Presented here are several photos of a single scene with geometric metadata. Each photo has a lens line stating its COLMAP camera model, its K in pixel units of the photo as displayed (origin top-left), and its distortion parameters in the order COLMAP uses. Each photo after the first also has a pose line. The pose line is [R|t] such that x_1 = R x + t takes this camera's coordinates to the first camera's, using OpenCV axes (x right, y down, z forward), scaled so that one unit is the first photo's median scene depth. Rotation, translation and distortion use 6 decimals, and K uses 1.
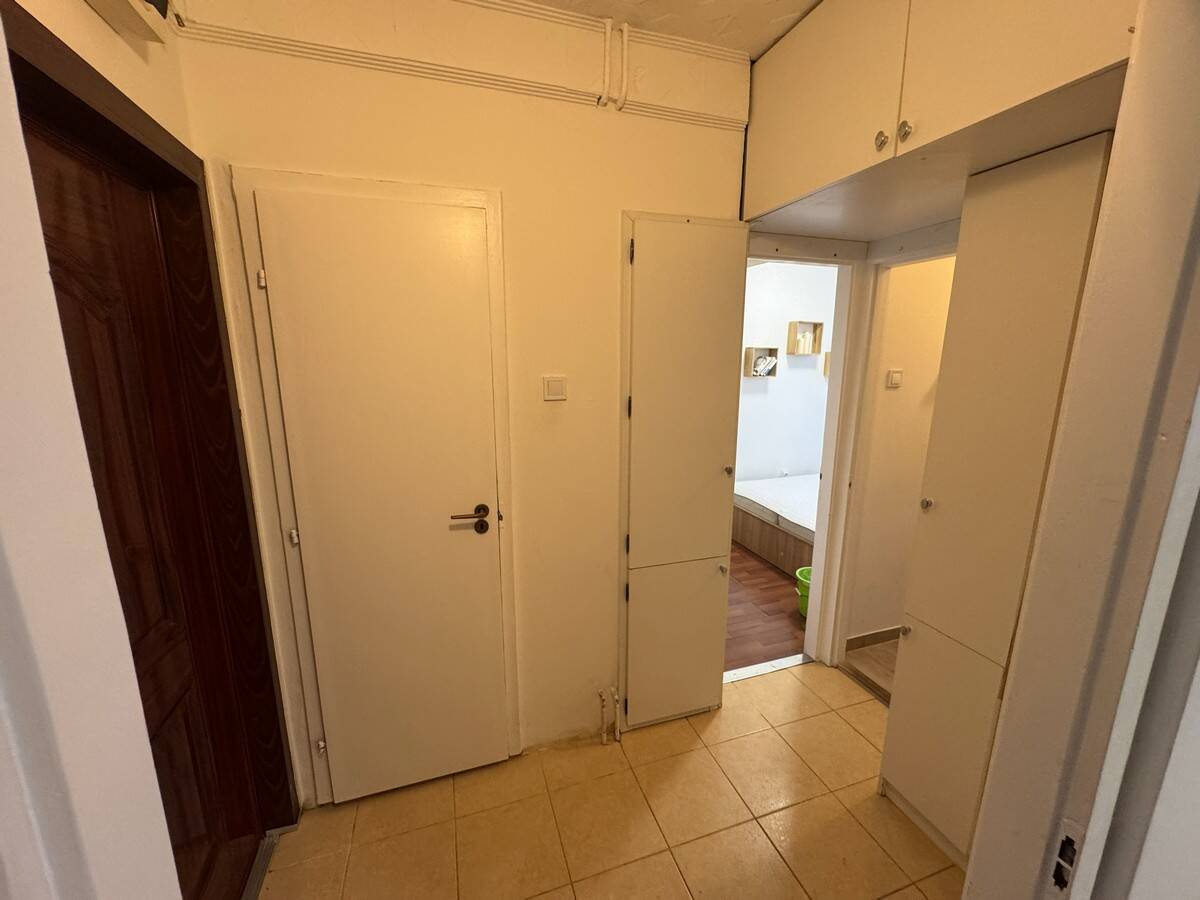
lens RADIAL K [[481.2, 0, 600.0], [0, 481.2, 450.0], [0, 0, 1]] dist [-0.011842, -0.000065]
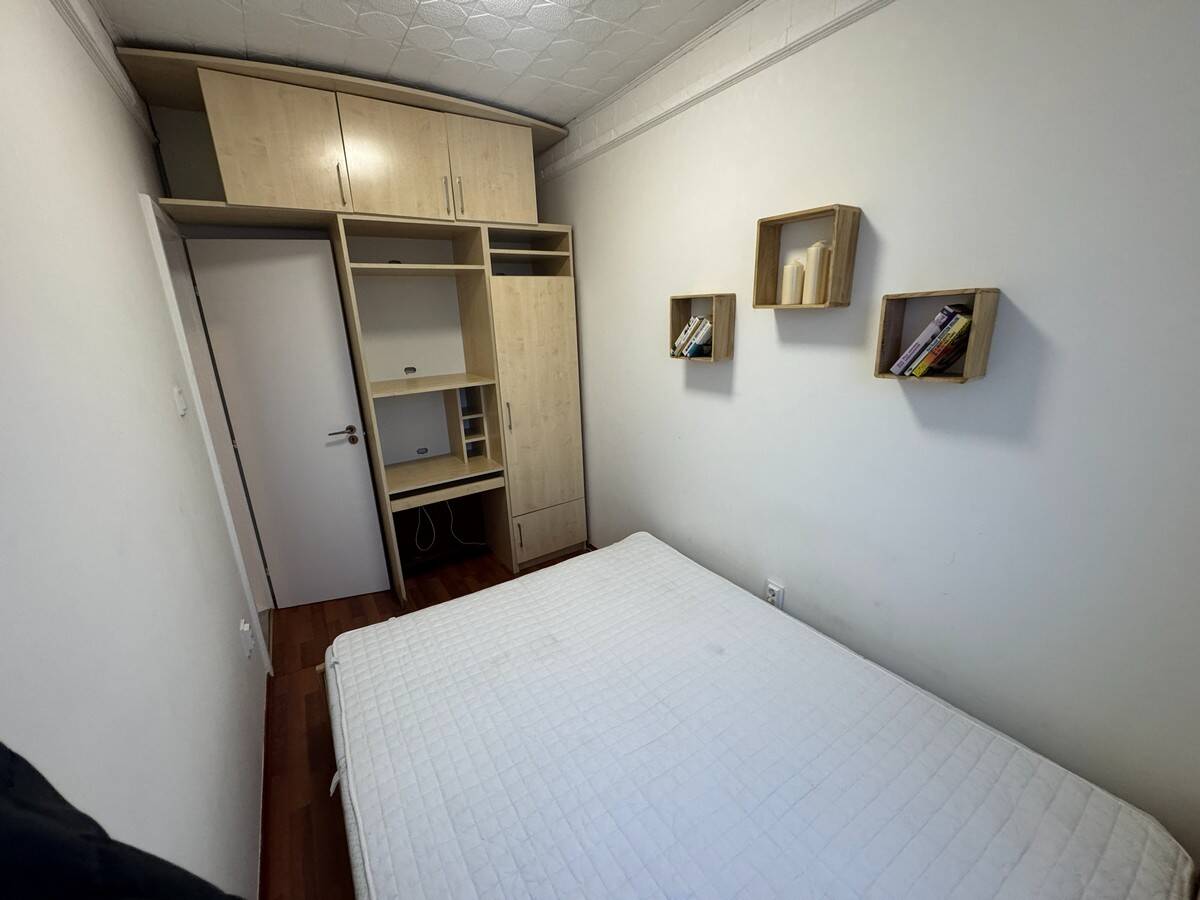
lens RADIAL K [[481.2, 0, 600.0], [0, 481.2, 450.0], [0, 0, 1]] dist [-0.011842, -0.000065]
pose [[0.258728, 0.254163, -0.931912, 0.787393], [-0.159072, 0.962802, 0.218424, -0.154541], [0.952762, 0.091729, 0.289534, 0.779185]]
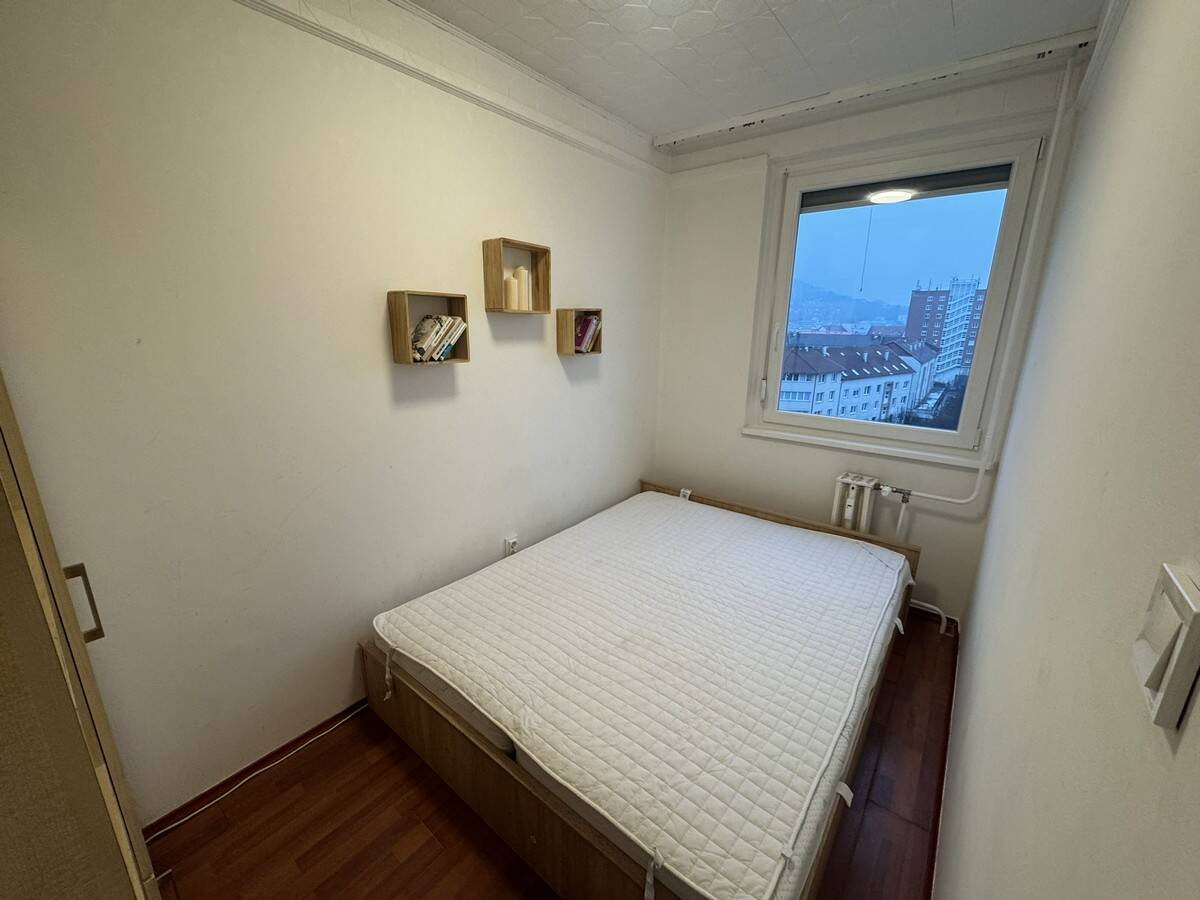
lens RADIAL K [[481.2, 0, 600.0], [0, 481.2, 450.0], [0, 0, 1]] dist [-0.011842, -0.000065]
pose [[0.840563, -0.132226, 0.525329, 0.221021], [0.097524, 0.990845, 0.093352, -0.099596], [-0.532863, -0.027236, 0.845763, 0.547562]]
